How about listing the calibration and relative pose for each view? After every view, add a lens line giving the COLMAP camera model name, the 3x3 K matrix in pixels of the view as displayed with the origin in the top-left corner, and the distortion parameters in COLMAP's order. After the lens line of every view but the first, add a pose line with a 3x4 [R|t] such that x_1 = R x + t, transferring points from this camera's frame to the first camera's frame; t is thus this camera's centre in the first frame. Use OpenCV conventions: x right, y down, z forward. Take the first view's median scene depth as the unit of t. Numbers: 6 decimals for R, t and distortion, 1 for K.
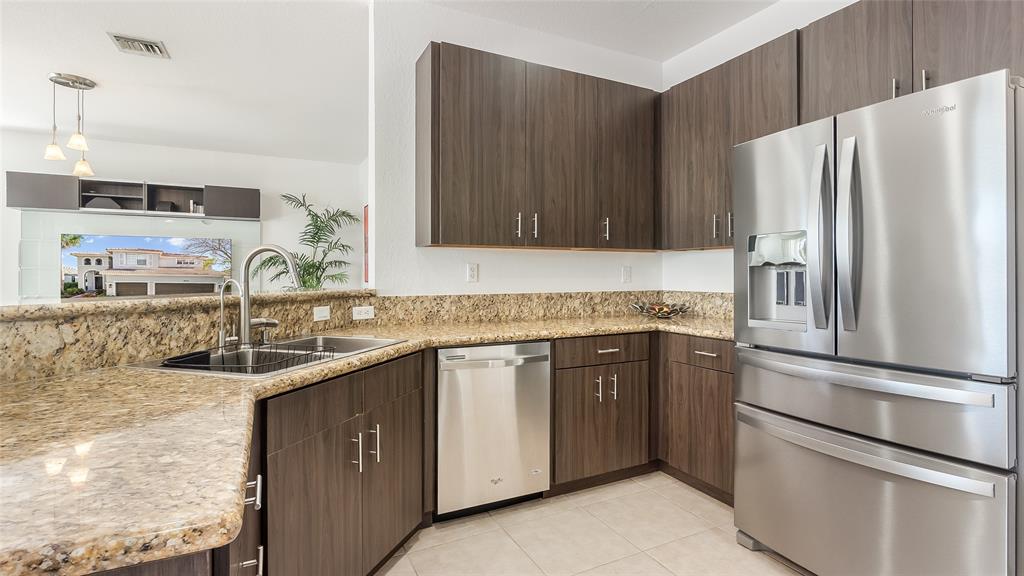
lens RADIAL K [[479.4, 0, 521.8], [0, 479.4, 272.3], [0, 0, 1]] dist [-0.005338, 0.000778]
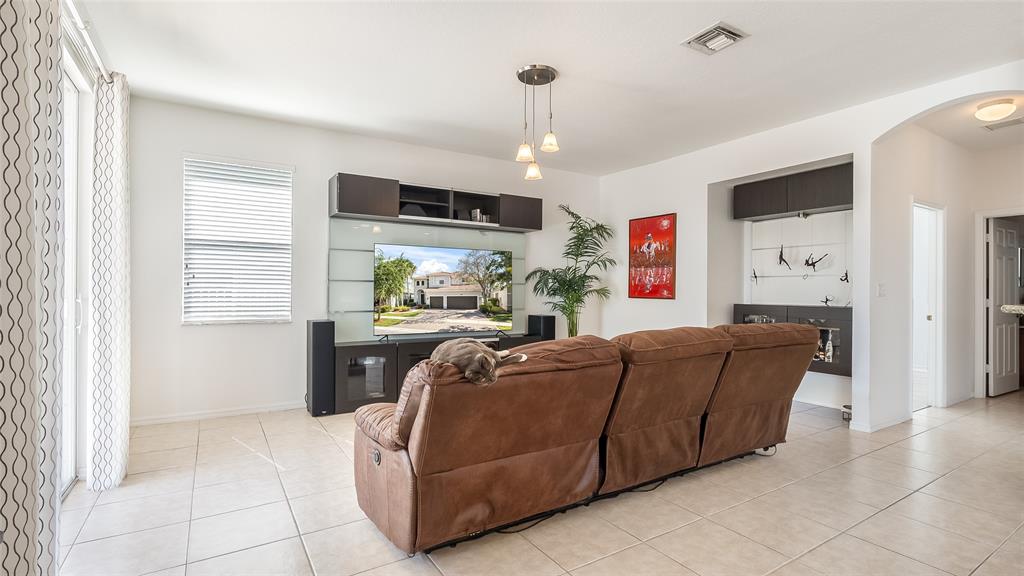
lens RADIAL K [[479.4, 0, 510.8], [0, 479.4, 291.2], [0, 0, 1]] dist [-0.005338, 0.000778]
pose [[0.995972, 0.005702, 0.089478, -0.701100], [-0.006350, 0.999956, 0.006958, 0.001428], [-0.089435, -0.007498, 0.995964, 0.067810]]
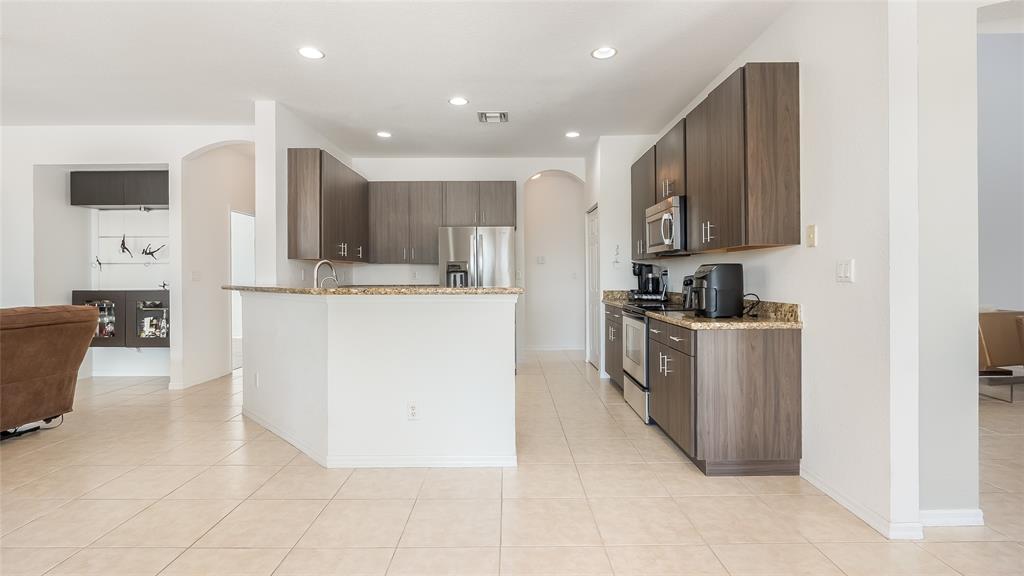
lens RADIAL K [[479.4, 0, 507.6], [0, 479.4, 280.1], [0, 0, 1]] dist [-0.005338, 0.000778]
pose [[0.457639, -0.003924, 0.889129, -0.624895], [-0.001406, 0.999986, 0.005137, 0.003969], [-0.889137, -0.003601, 0.457627, -0.203030]]
